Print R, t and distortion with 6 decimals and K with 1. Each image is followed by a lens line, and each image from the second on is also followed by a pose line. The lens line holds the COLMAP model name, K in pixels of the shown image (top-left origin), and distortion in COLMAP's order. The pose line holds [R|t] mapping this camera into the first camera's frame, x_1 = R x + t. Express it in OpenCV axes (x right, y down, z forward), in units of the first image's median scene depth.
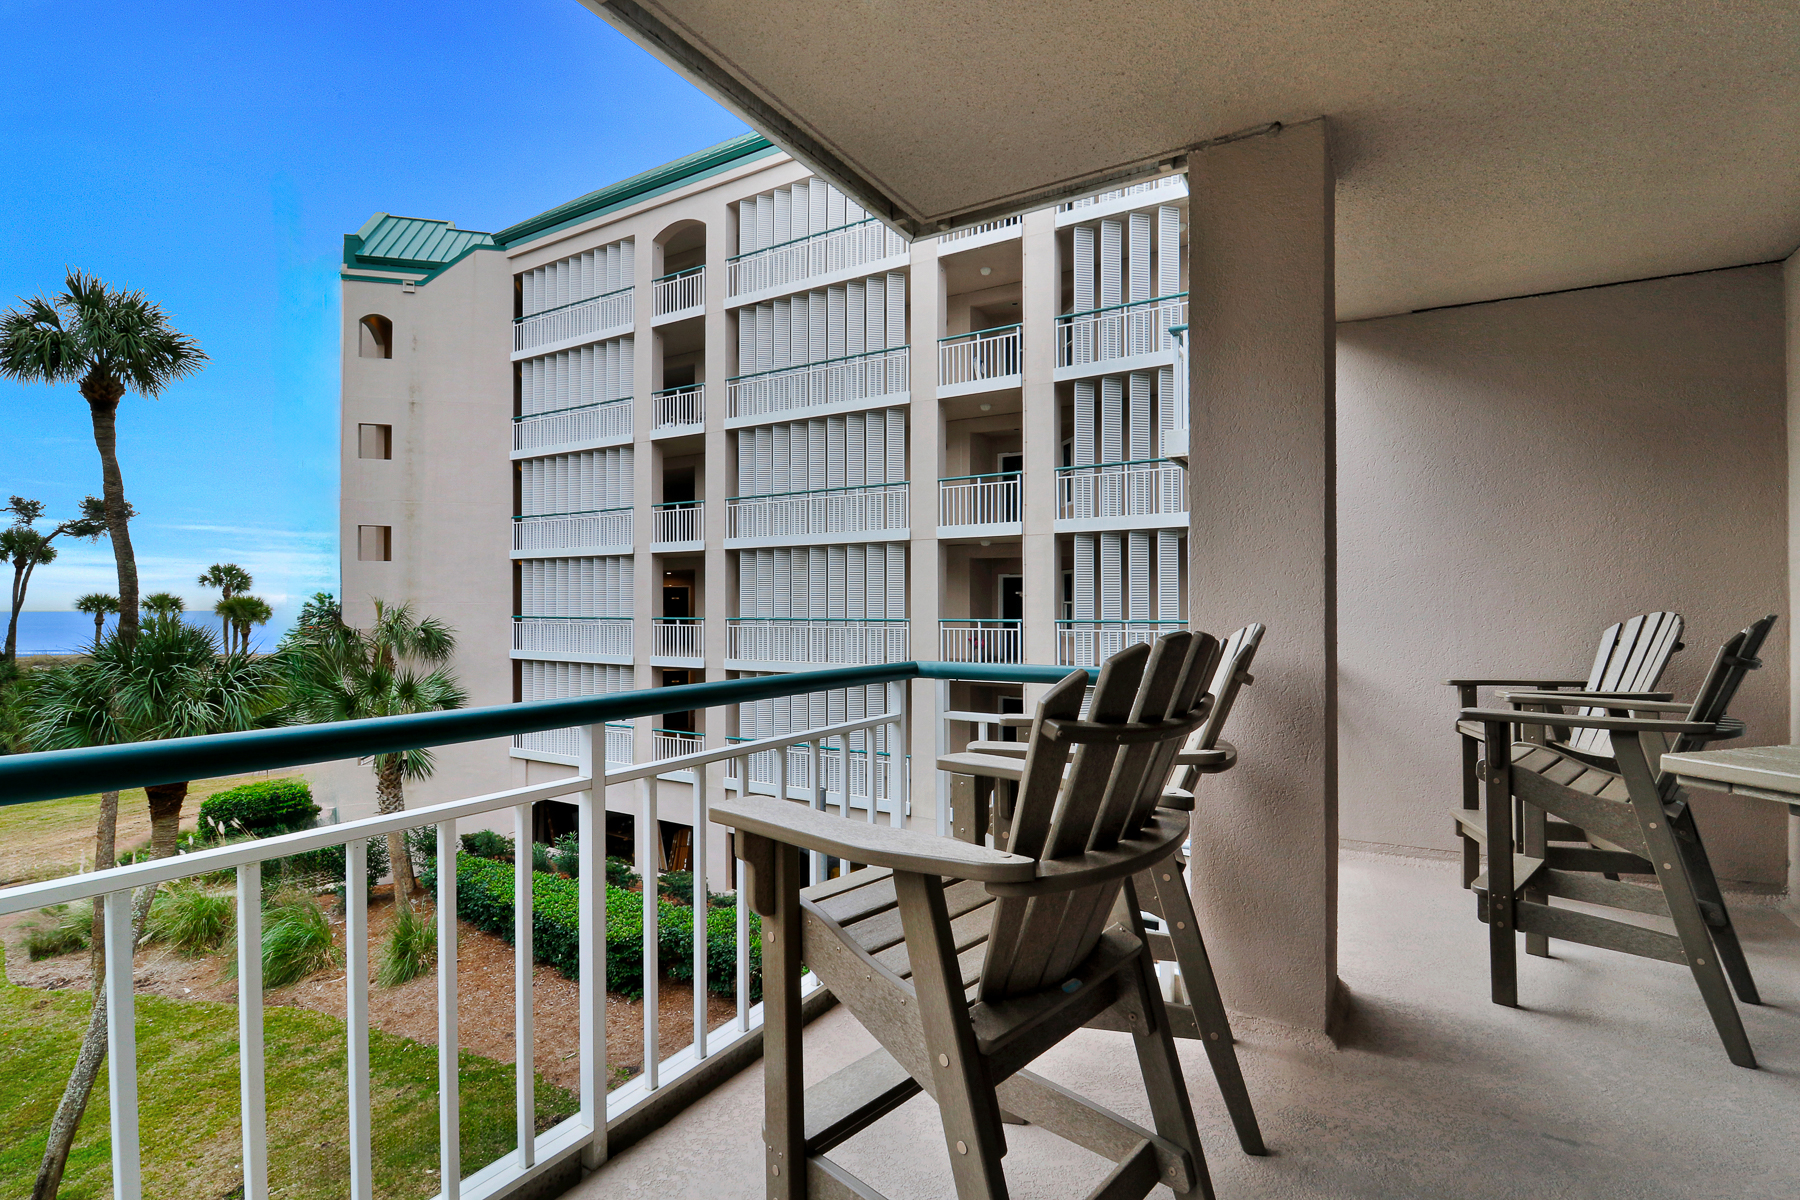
lens RADIAL K [[830.6, 0, 893.8], [0, 830.6, 616.8], [0, 0, 1]] dist [0.011224, -0.018260]
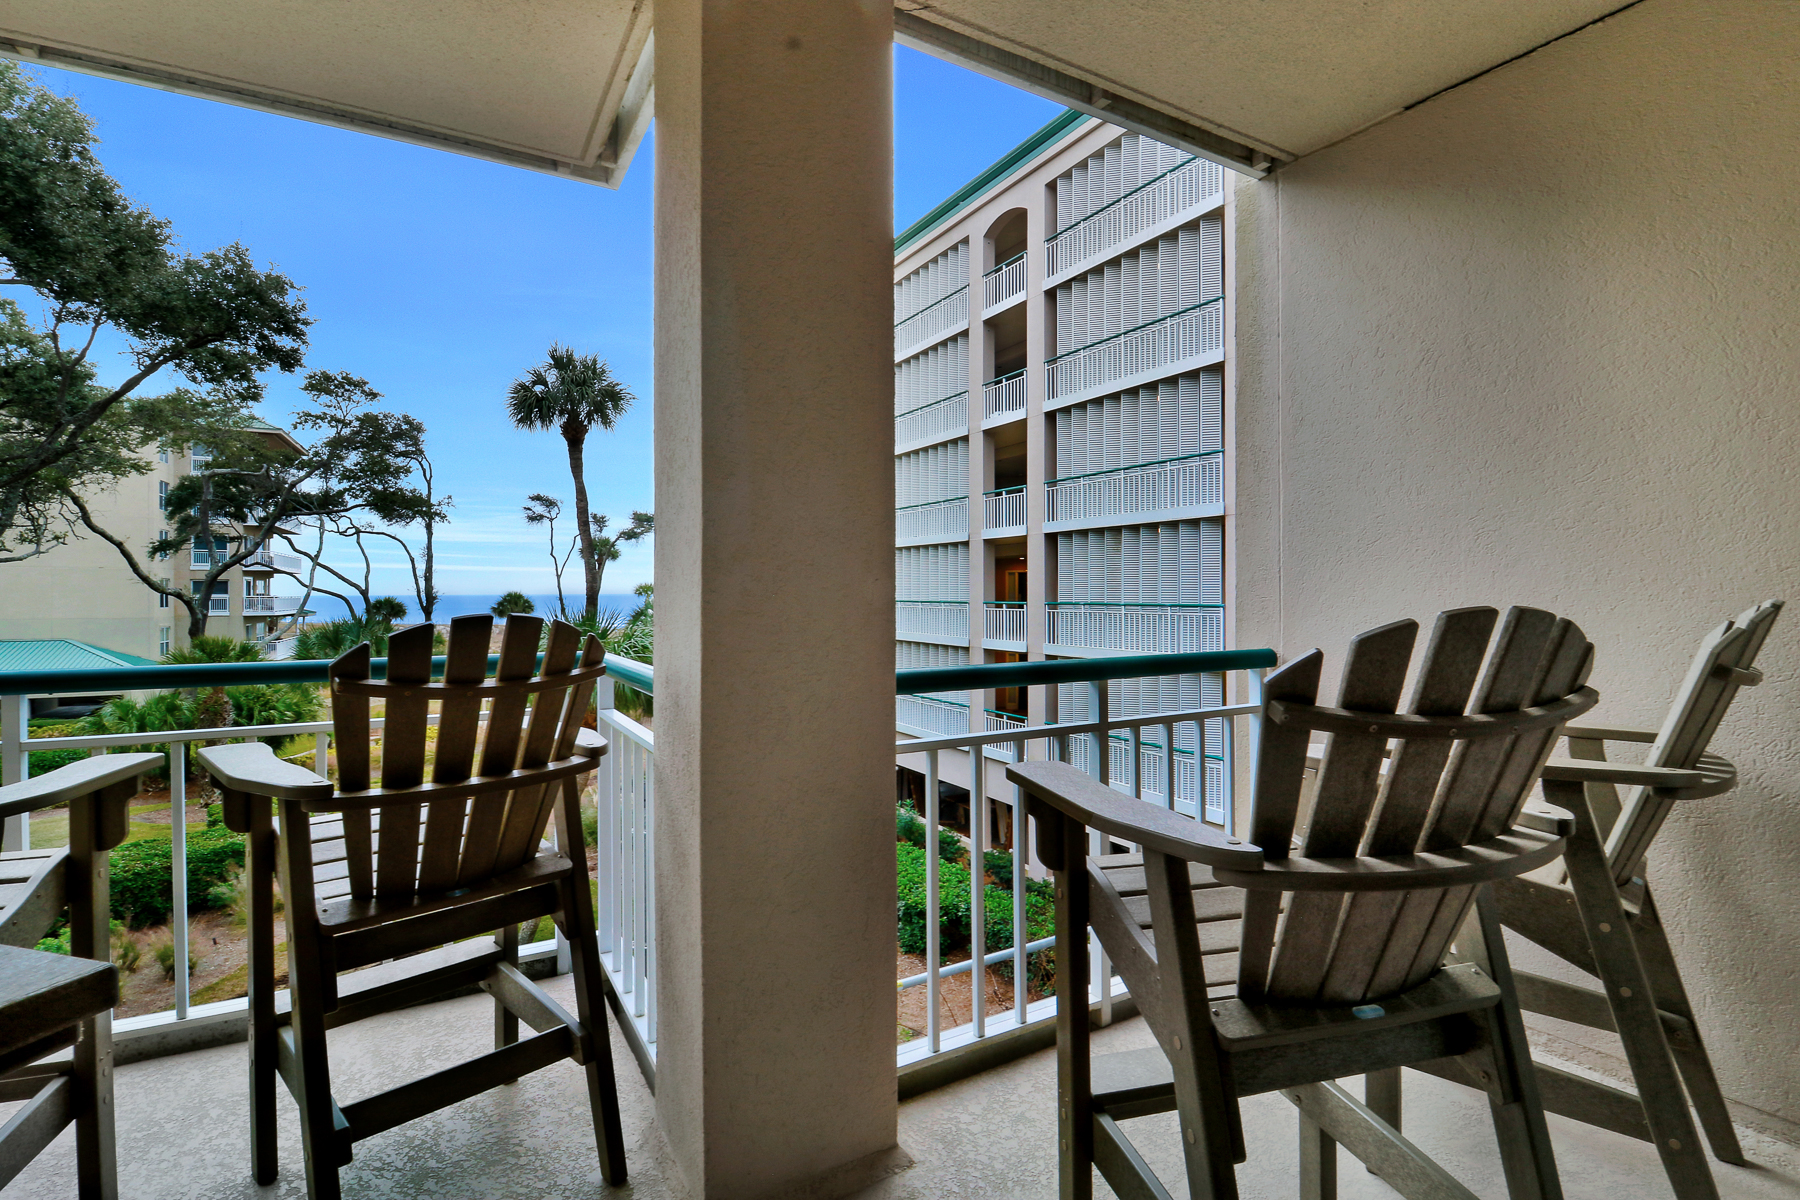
lens RADIAL K [[827.5, 0, 894.4], [0, 827.5, 598.6], [0, 0, 1]] dist [0.008676, -0.016639]
pose [[0.879459, 0.001580, -0.475972, 0.111650], [-0.003219, 0.999991, -0.002629, 0.000051], [0.475964, 0.003844, 0.879456, 0.048605]]
